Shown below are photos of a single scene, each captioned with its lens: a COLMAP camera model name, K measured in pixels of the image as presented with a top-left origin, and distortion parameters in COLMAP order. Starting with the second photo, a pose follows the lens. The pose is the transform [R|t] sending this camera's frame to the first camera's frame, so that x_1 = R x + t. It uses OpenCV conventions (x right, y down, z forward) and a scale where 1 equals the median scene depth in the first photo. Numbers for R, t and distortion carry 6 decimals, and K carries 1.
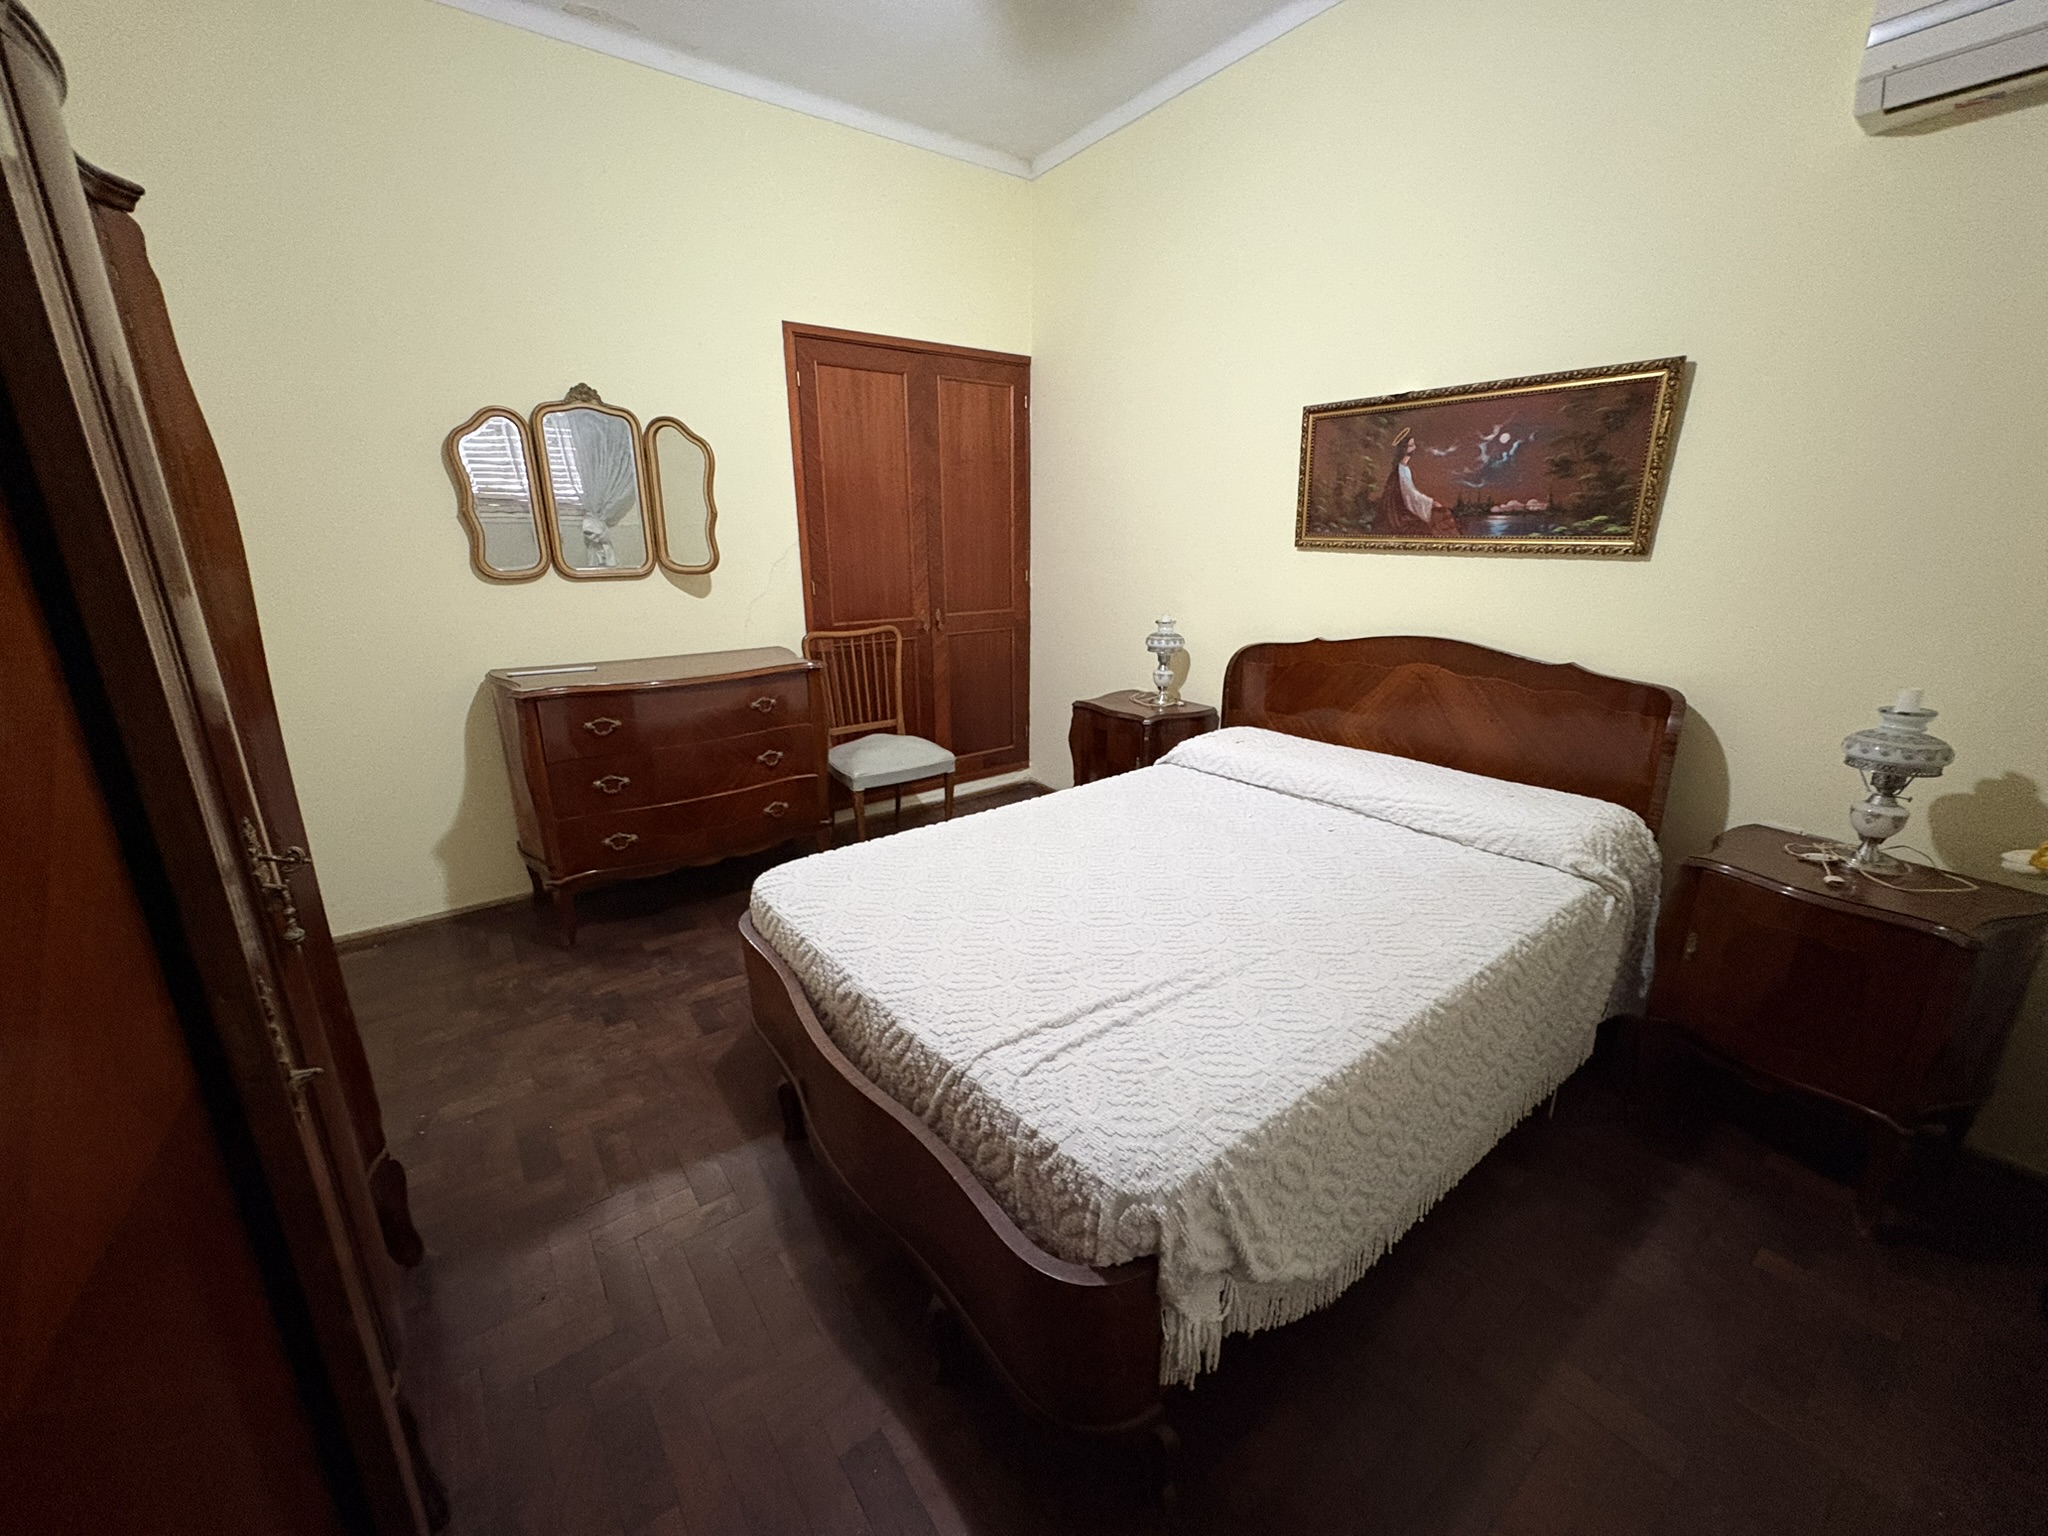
lens RADIAL K [[814.5, 0, 1023.6], [0, 814.5, 766.4], [0, 0, 1]] dist [-0.000095, 0.000112]
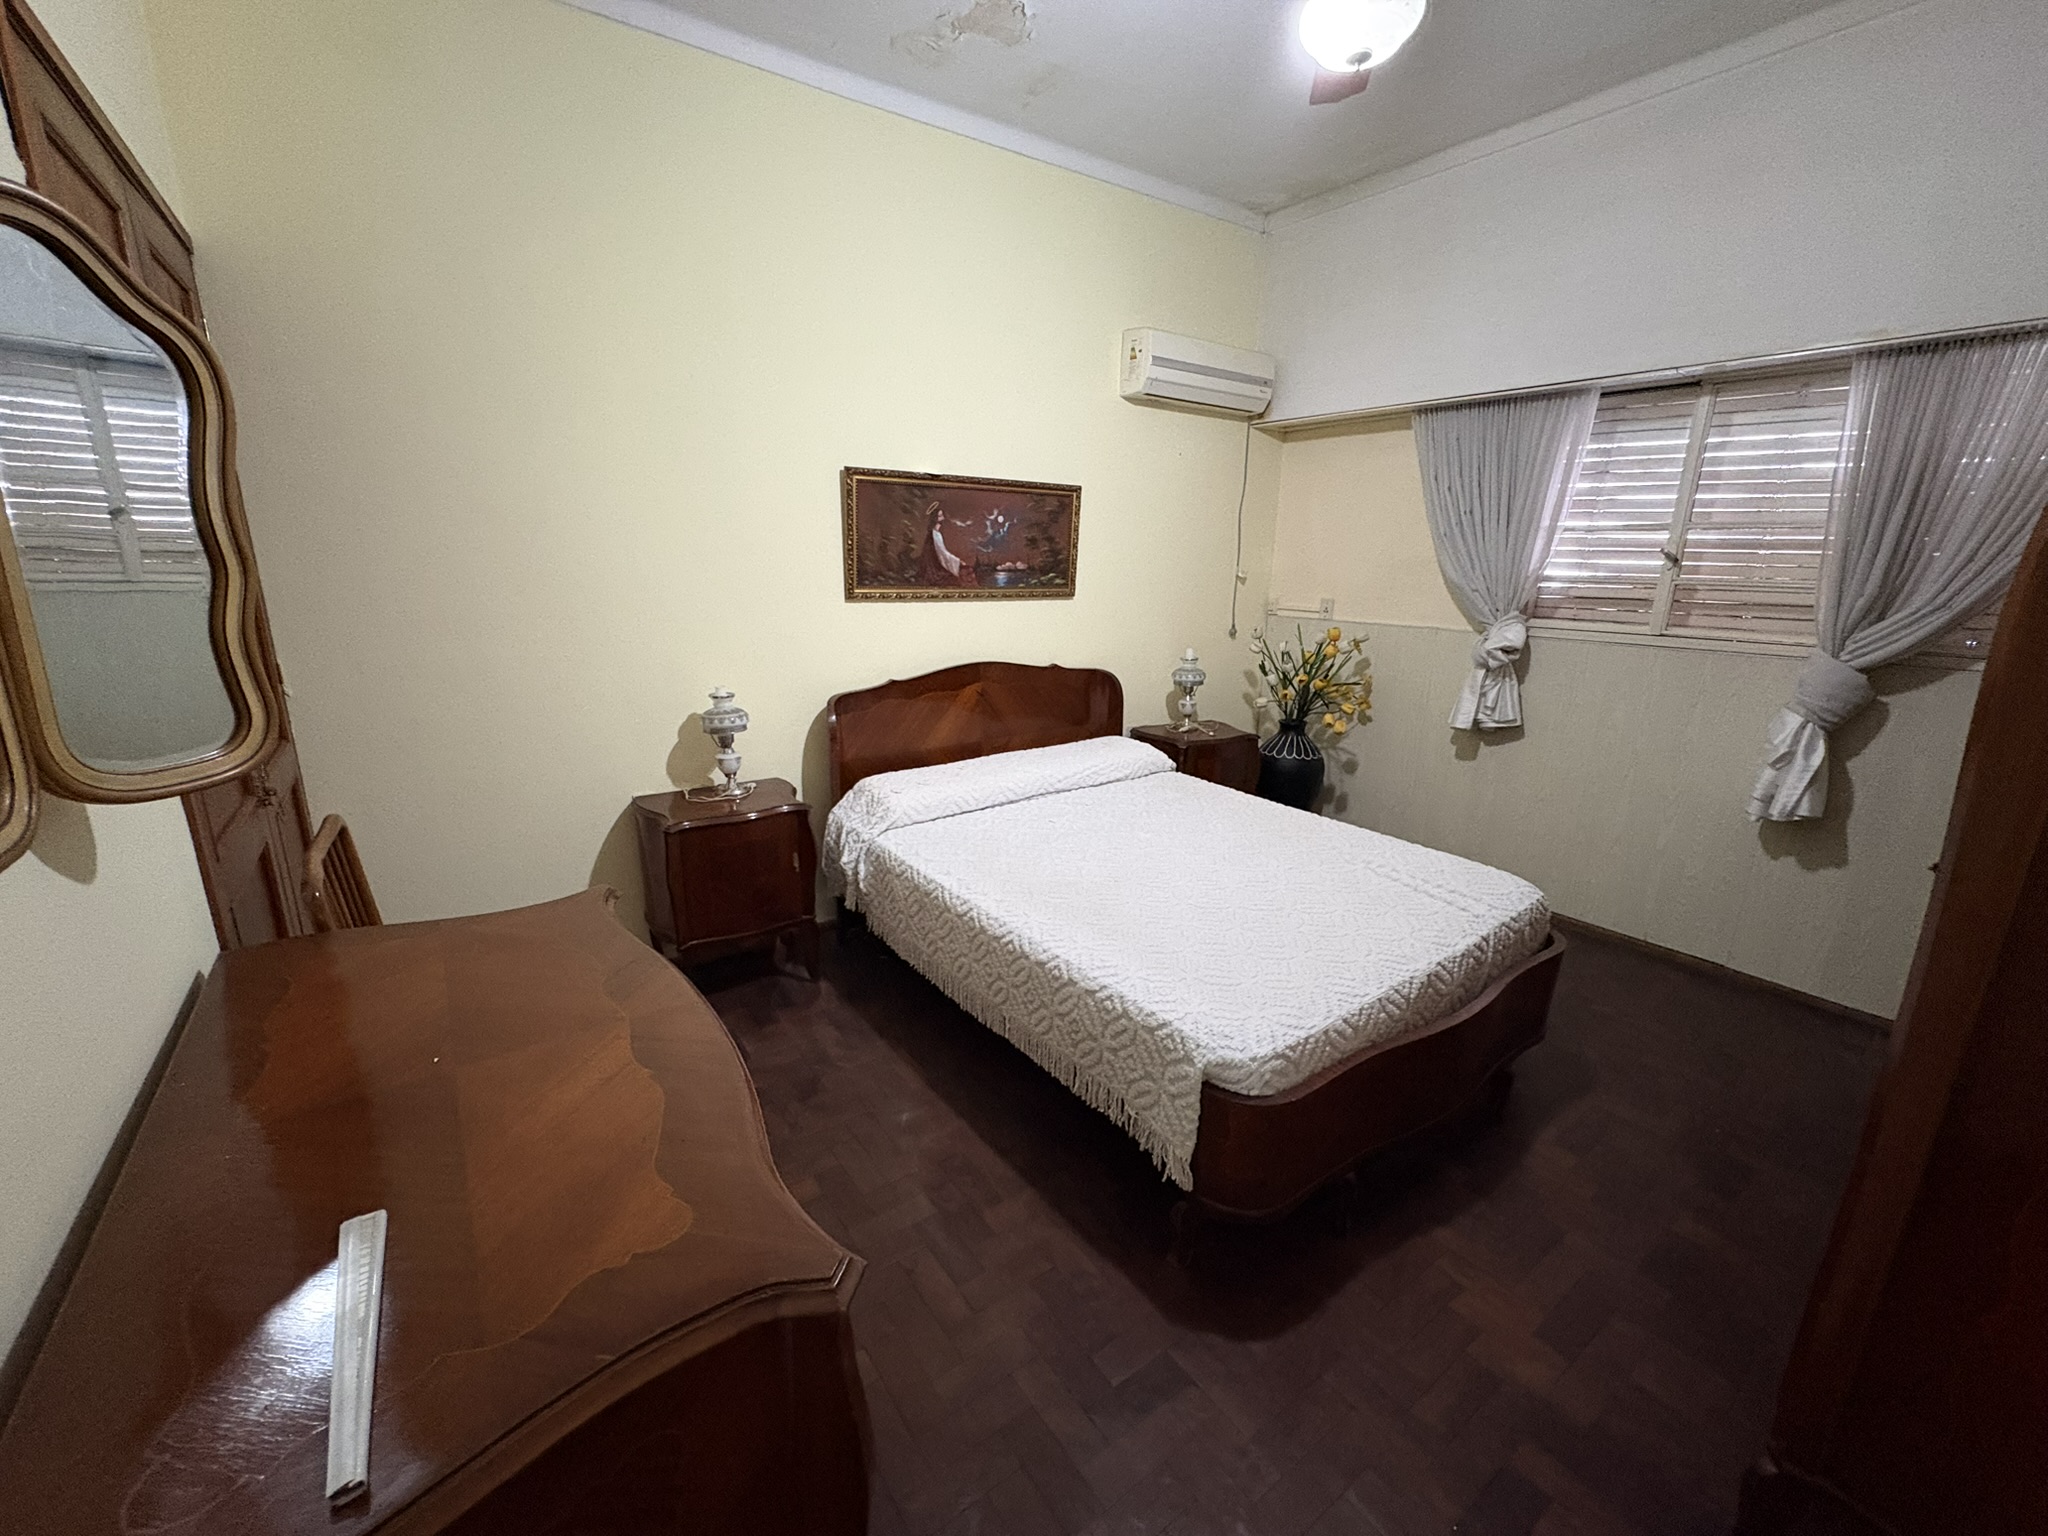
lens RADIAL K [[814.5, 0, 1020.1], [0, 814.5, 765.8], [0, 0, 1]] dist [-0.000095, 0.000112]
pose [[0.041135, -0.239561, 0.970010, -0.852728], [0.268611, 0.937742, 0.220201, -0.287090], [-0.962370, 0.251498, 0.102923, 0.881207]]
